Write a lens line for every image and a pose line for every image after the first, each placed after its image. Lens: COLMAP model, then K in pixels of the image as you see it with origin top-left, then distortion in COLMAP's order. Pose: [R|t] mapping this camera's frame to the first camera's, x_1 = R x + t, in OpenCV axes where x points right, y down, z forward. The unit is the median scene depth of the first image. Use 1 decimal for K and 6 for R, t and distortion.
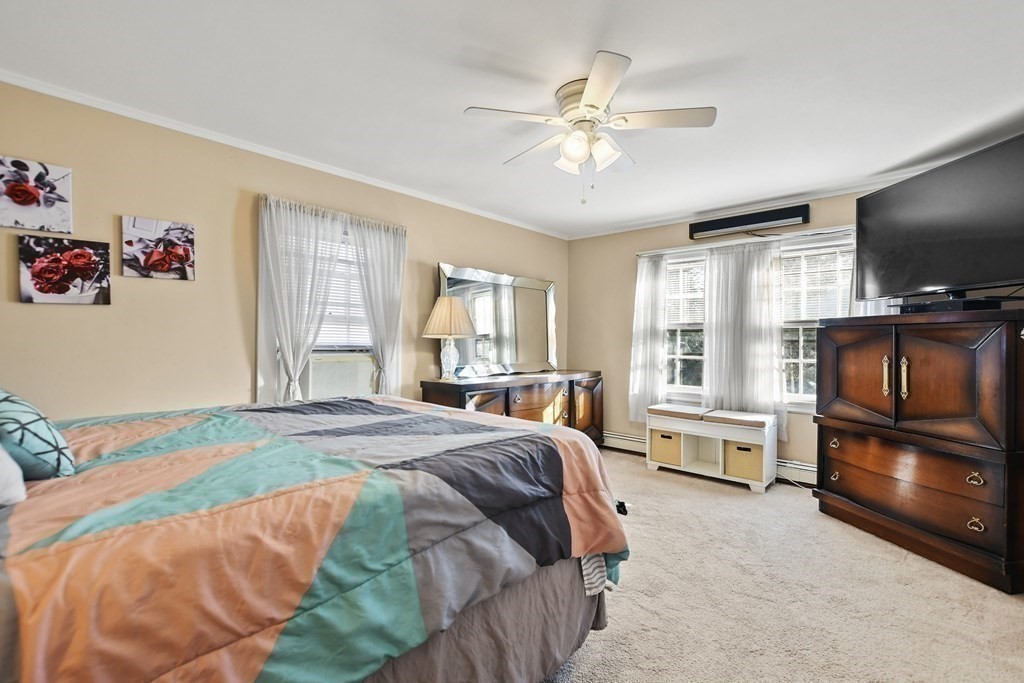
lens RADIAL K [[451.5, 0, 512.6], [0, 451.5, 343.2], [0, 0, 1]] dist [0.003250, 0.000513]
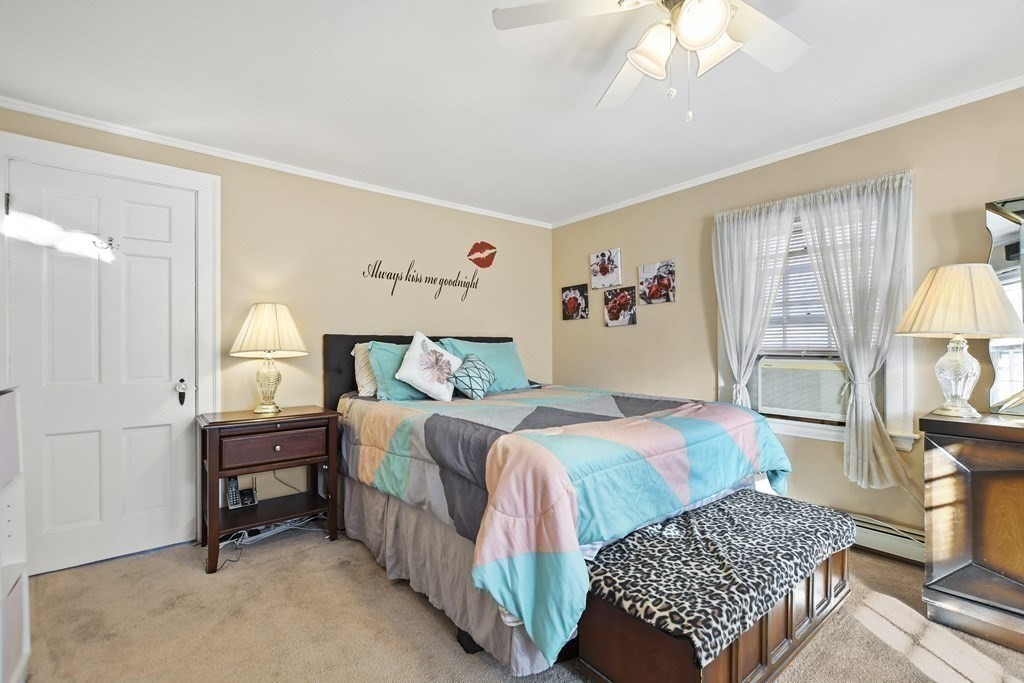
lens RADIAL K [[451.5, 0, 511.2], [0, 451.5, 343.8], [0, 0, 1]] dist [0.003250, 0.000513]
pose [[-0.138939, -0.010012, -0.990250, 0.744199], [0.001412, 0.999946, -0.010309, 0.001045], [0.990300, -0.002830, -0.138917, 0.772169]]
